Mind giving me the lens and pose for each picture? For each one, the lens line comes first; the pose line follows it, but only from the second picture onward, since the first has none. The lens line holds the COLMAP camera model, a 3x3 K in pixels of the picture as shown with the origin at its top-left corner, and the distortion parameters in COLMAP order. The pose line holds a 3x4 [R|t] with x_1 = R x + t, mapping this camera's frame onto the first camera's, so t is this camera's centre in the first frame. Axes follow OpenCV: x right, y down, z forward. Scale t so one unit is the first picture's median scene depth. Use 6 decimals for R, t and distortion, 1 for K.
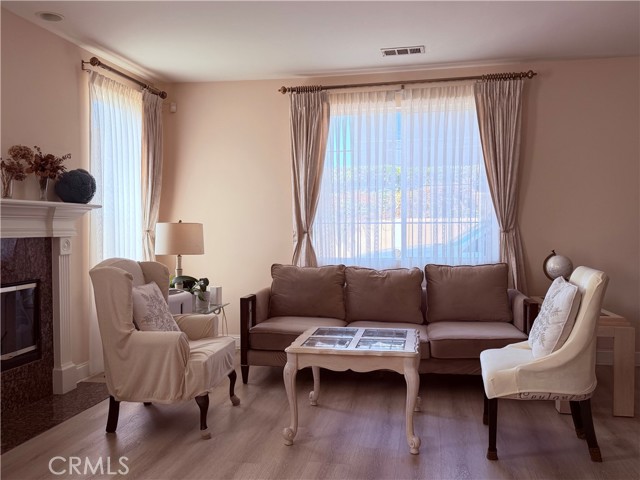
lens RADIAL K [[554.3, 0, 320.4], [0, 554.3, 241.3], [0, 0, 1]] dist [0.076406, -0.013123]
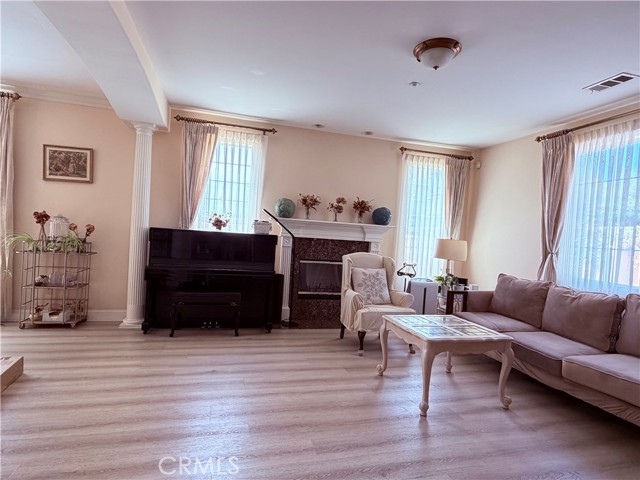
lens RADIAL K [[350.4, 0, 319.5], [0, 350.4, 241.4], [0, 0, 1]] dist [0.006993, -0.003757]
pose [[0.455577, 0.053874, -0.888565, 0.447138], [-0.090268, 0.995818, 0.014096, -0.008022], [0.885608, 0.073787, 0.458535, 0.223854]]
